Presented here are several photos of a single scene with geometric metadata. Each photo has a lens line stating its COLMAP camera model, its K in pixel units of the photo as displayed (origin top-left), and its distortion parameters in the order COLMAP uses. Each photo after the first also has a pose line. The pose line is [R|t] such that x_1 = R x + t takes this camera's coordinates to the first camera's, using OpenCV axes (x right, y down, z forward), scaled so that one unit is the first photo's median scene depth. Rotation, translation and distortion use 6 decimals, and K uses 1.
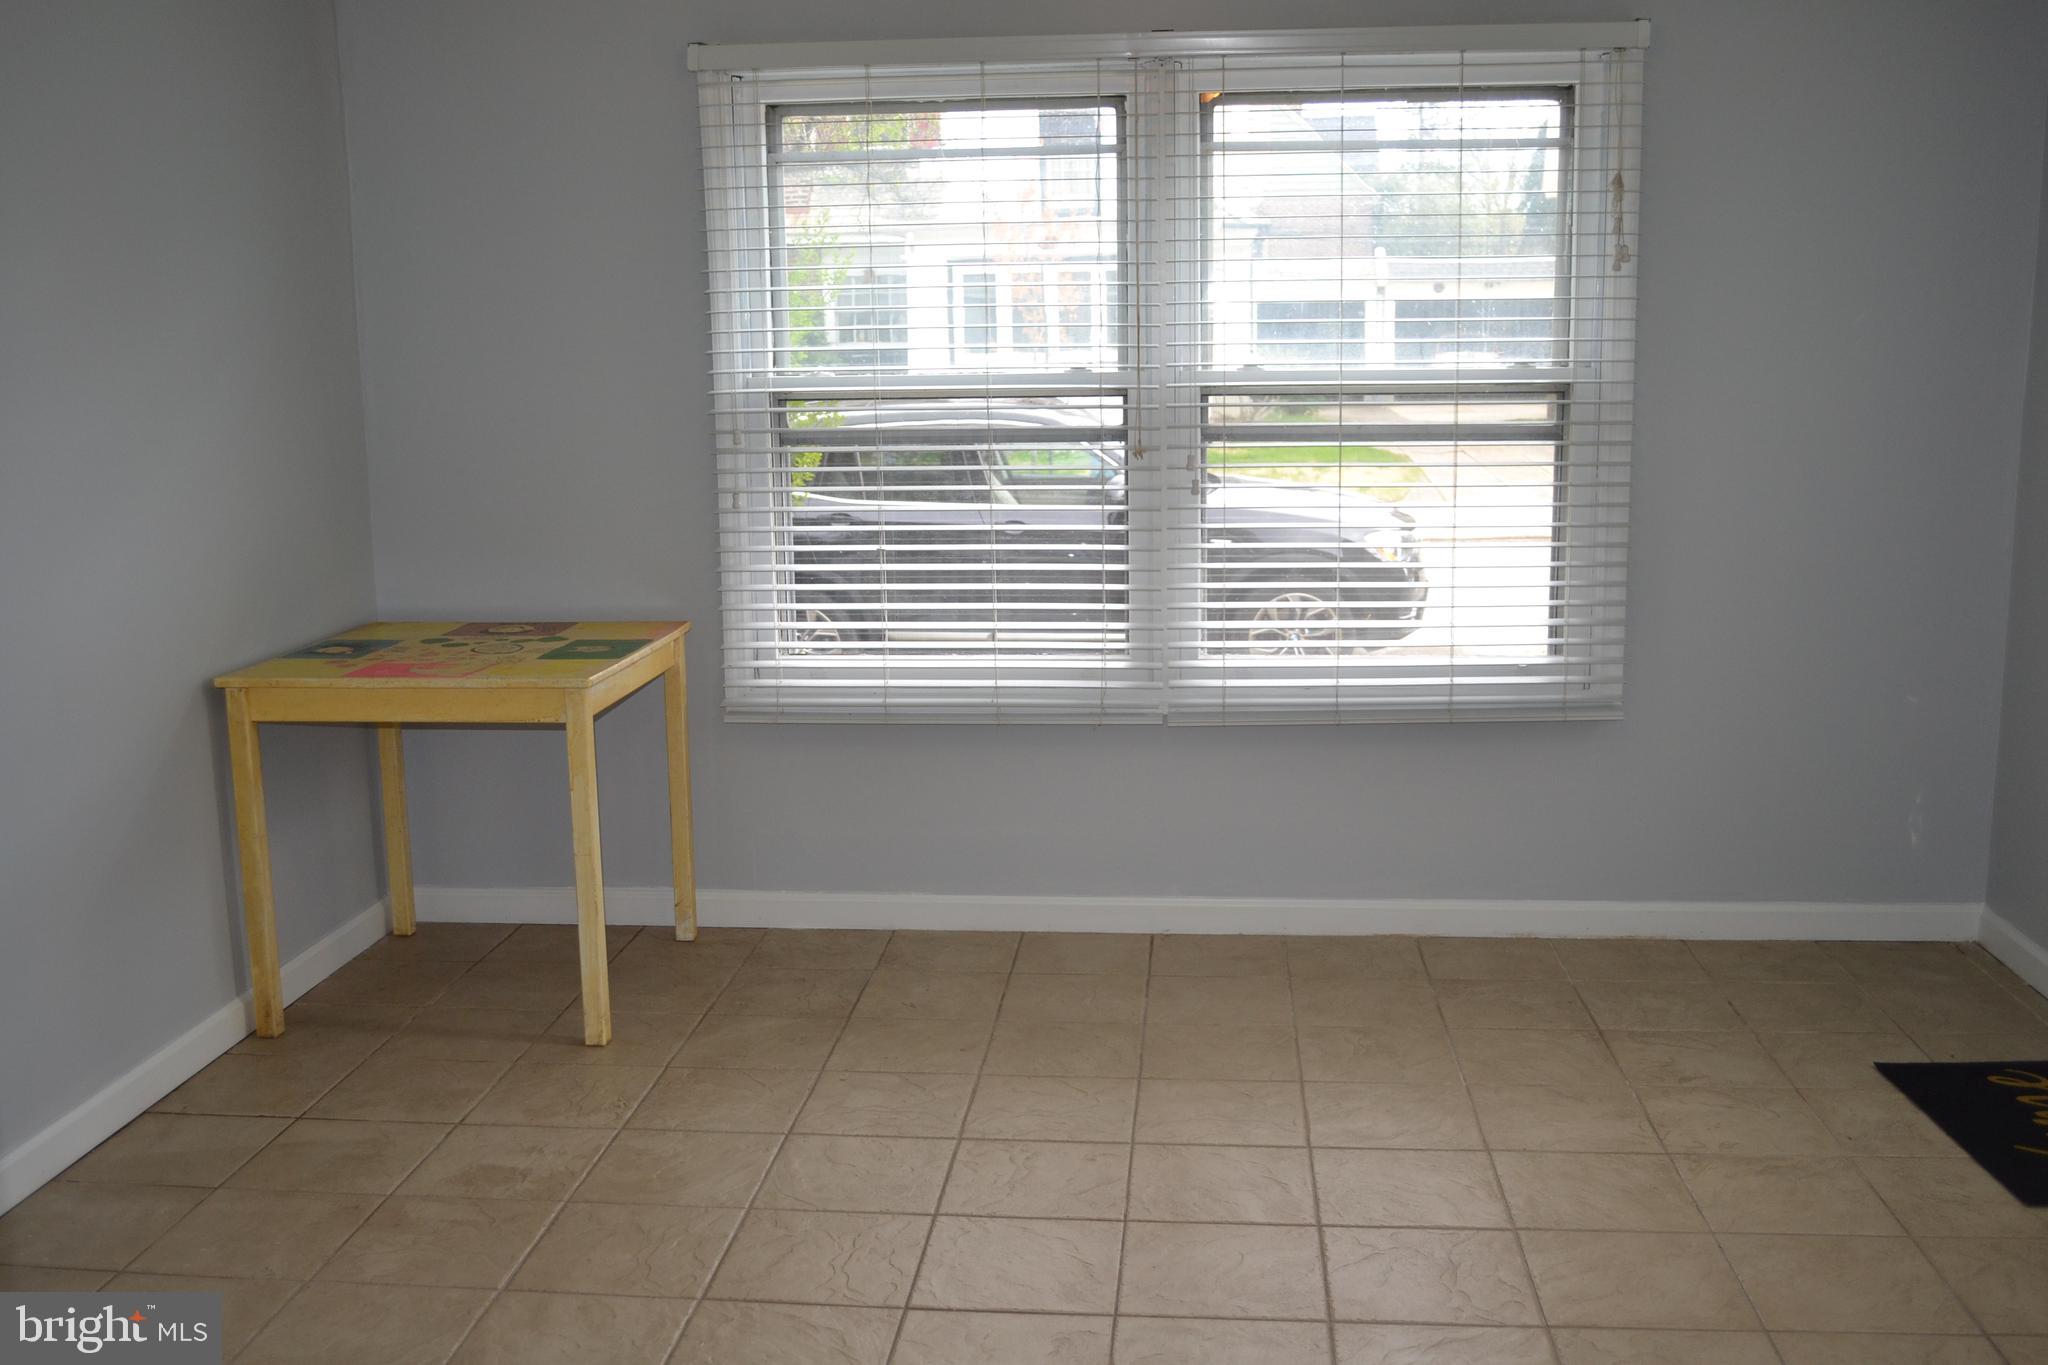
lens RADIAL K [[1919.4, 0, 1024.0], [0, 1919.4, 682.5], [0, 0, 1]] dist [-0.043455, -0.003264]
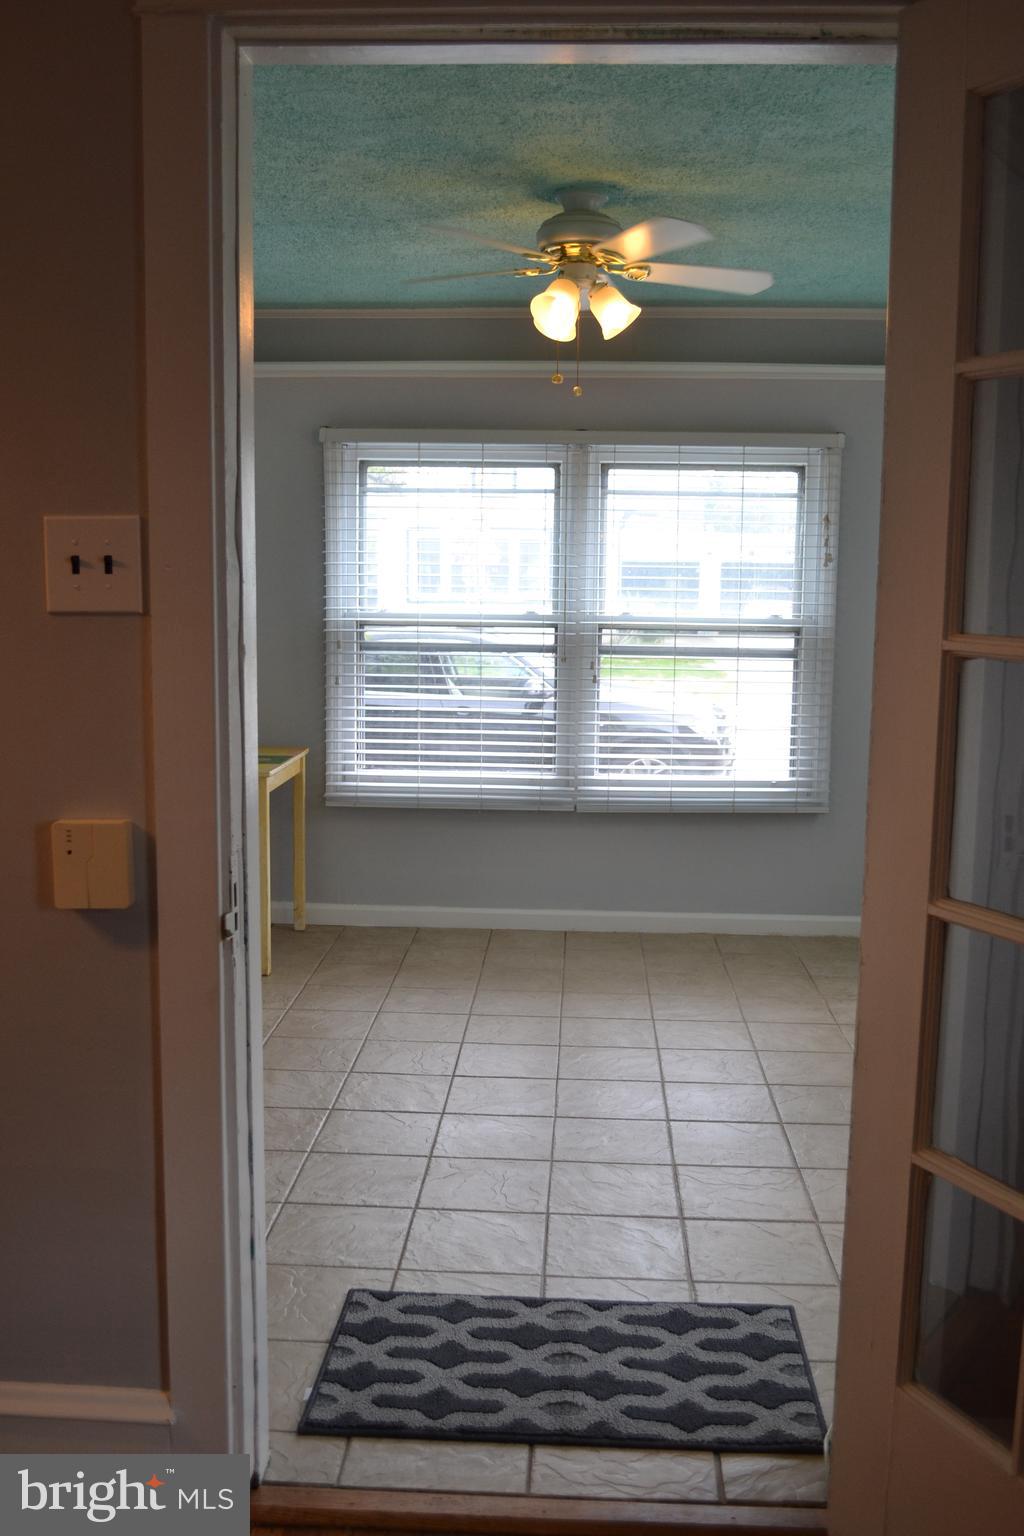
lens RADIAL K [[1439.5, 0, 512.0], [0, 1439.5, 768.0], [0, 0, 1]] dist [-0.043455, -0.003264]
pose [[0.998641, 0.021550, 0.047455, -0.050163], [-0.019180, 0.998573, -0.049842, 0.049785], [-0.048462, 0.048864, 0.997629, -0.337832]]
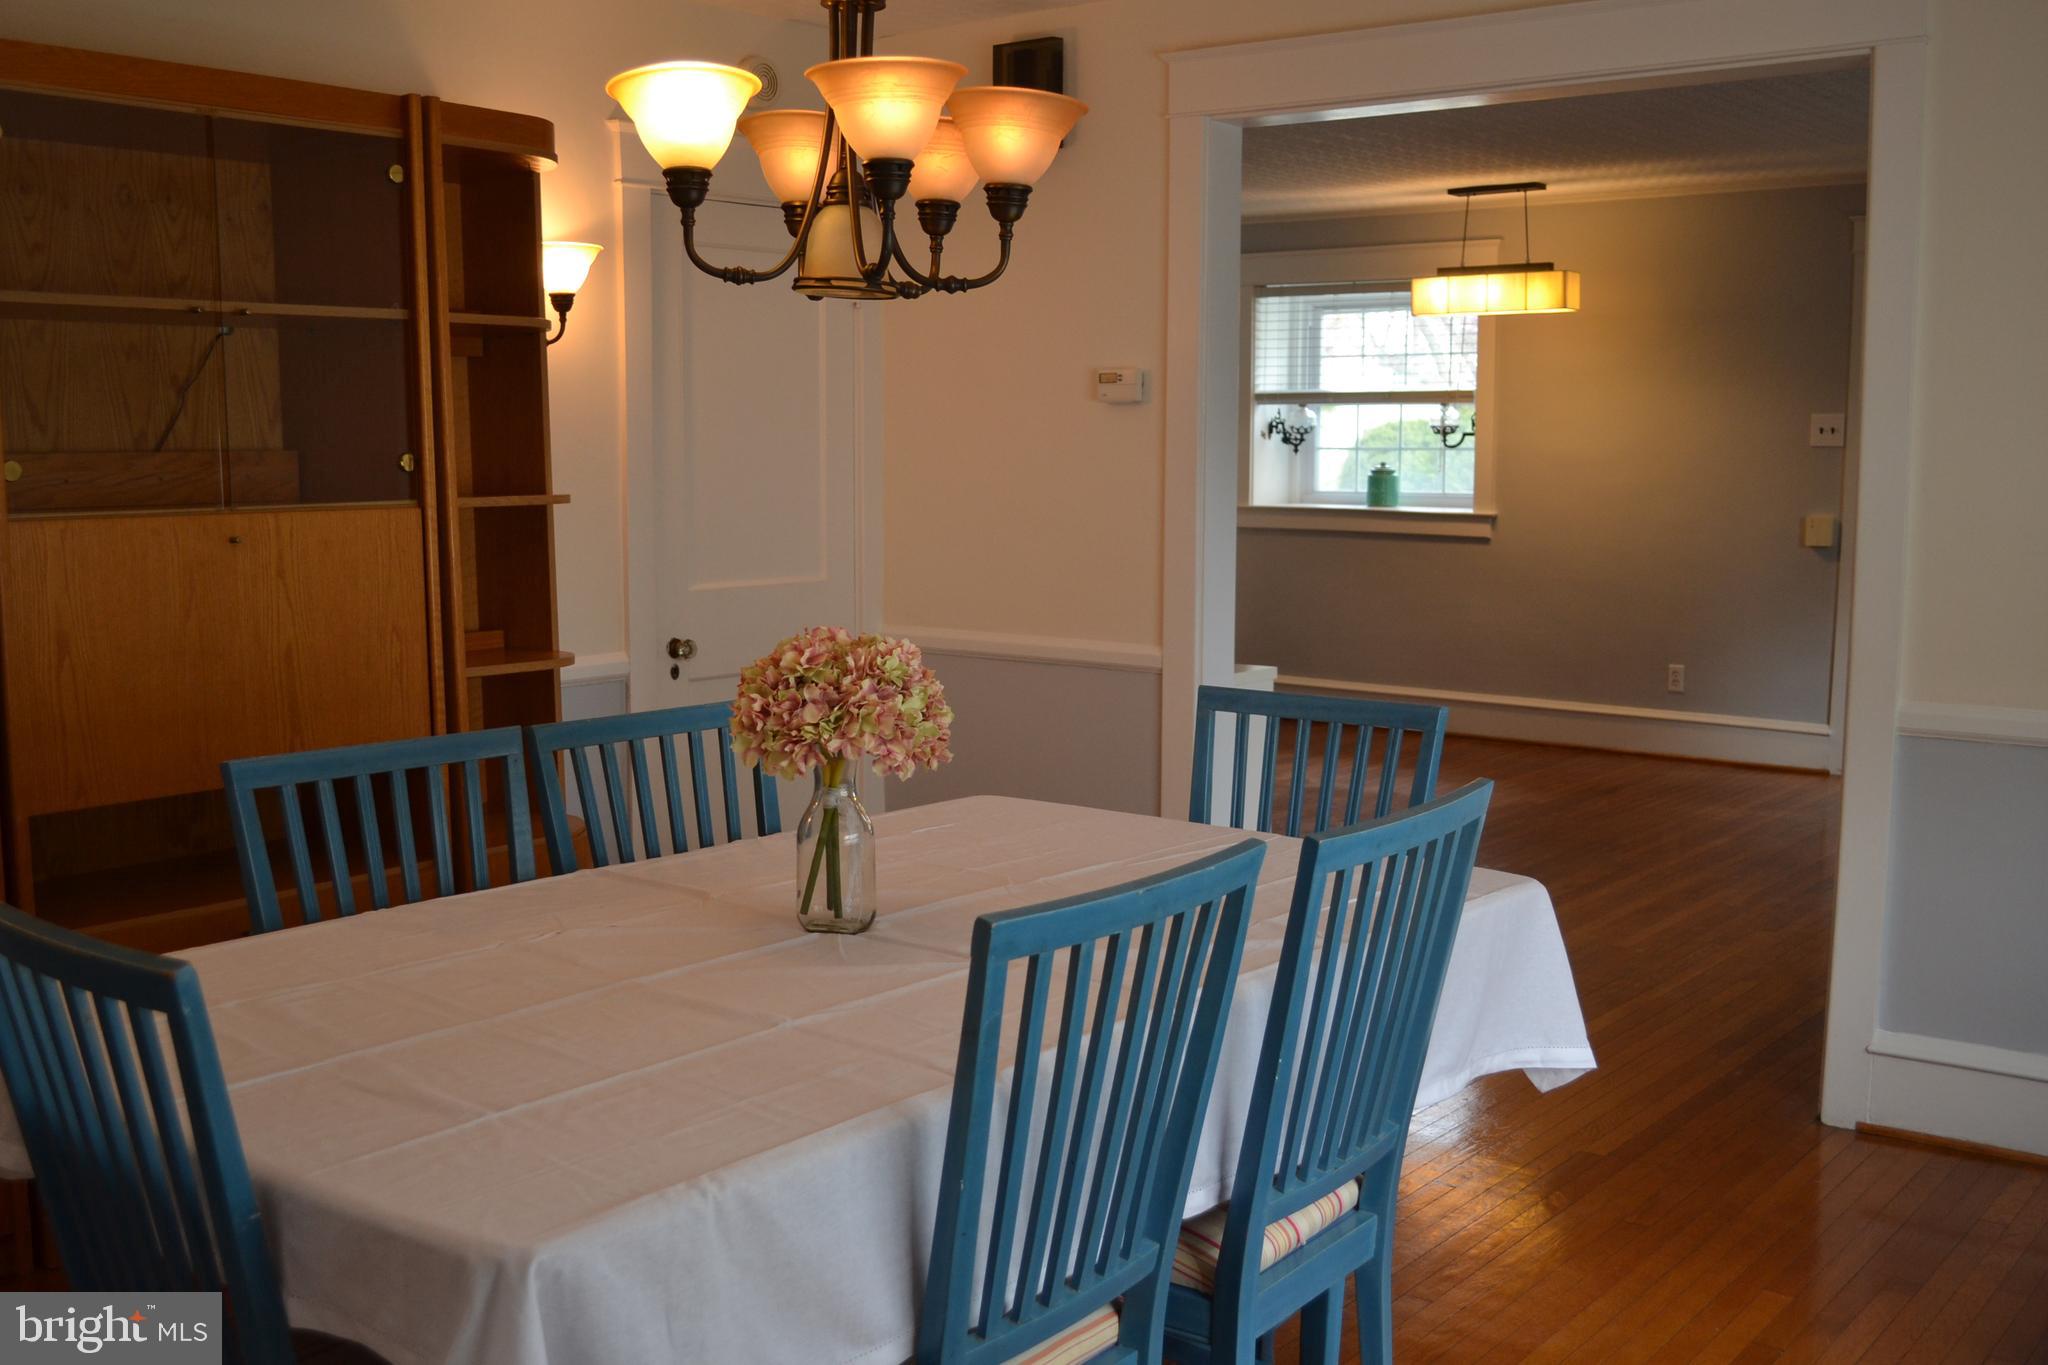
lens RADIAL K [[2141.2, 0, 1024.0], [0, 2141.2, 682.5], [0, 0, 1]] dist [-0.000321, 0.007903]
pose [[0.830637, 0.083248, -0.550556, 1.101908], [-0.112425, 0.993471, -0.019398, 0.864930], [0.545347, 0.078010, 0.834573, -5.136848]]
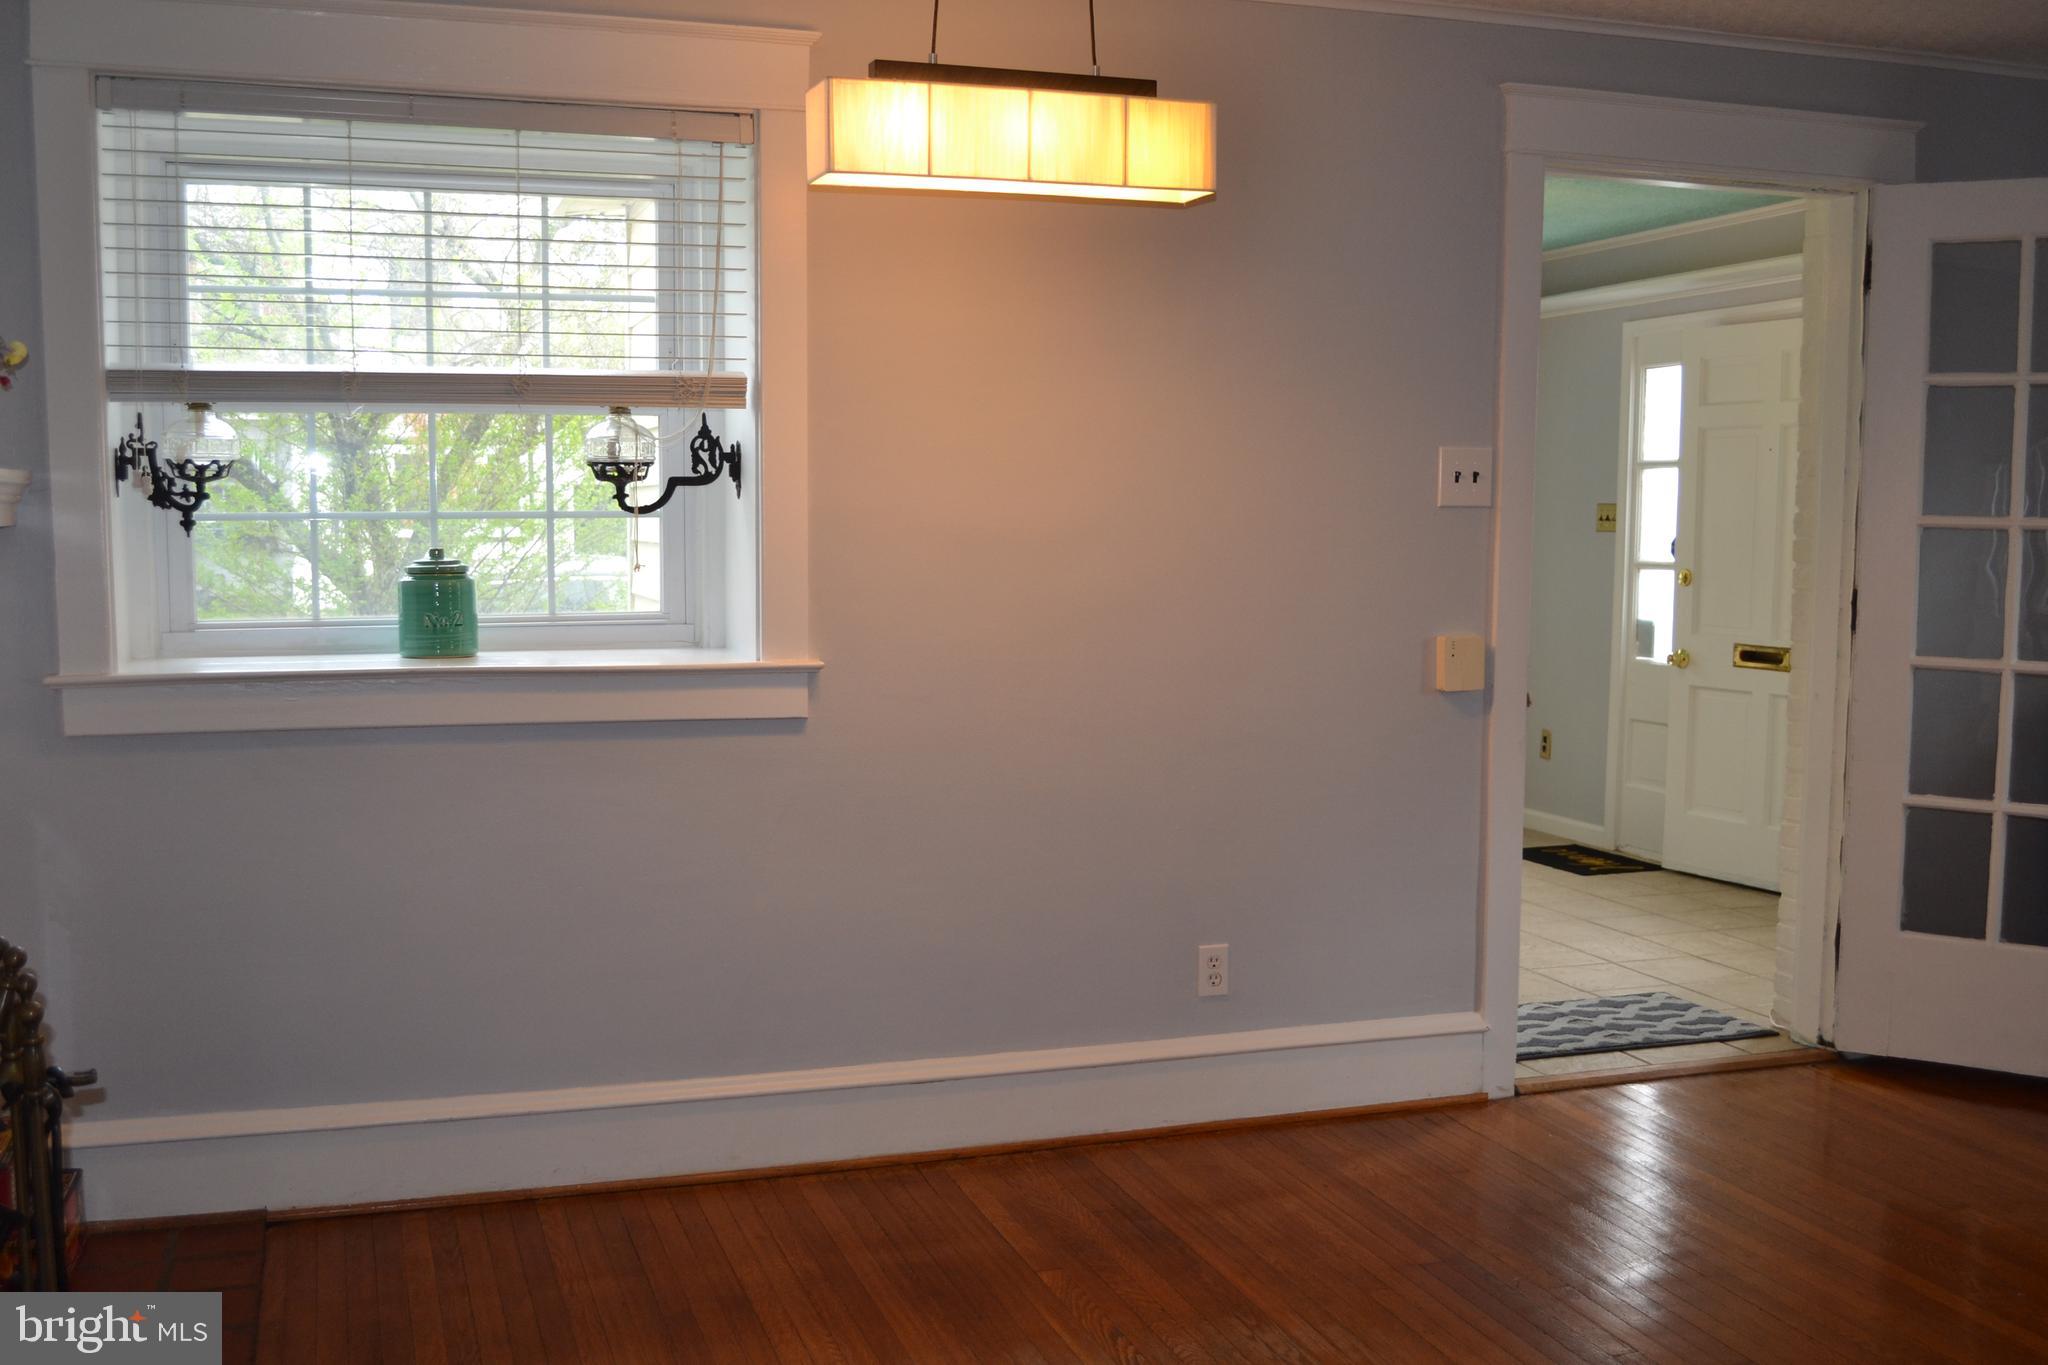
lens RADIAL K [[2054.7, 0, 1024.0], [0, 2054.7, 682.5], [0, 0, 1]] dist [-0.047918, -0.029046]
pose [[0.913245, -0.016876, 0.407060, -2.240049], [0.050999, 0.996018, -0.073125, 0.300384], [-0.404205, 0.087541, 0.910469, -1.504711]]
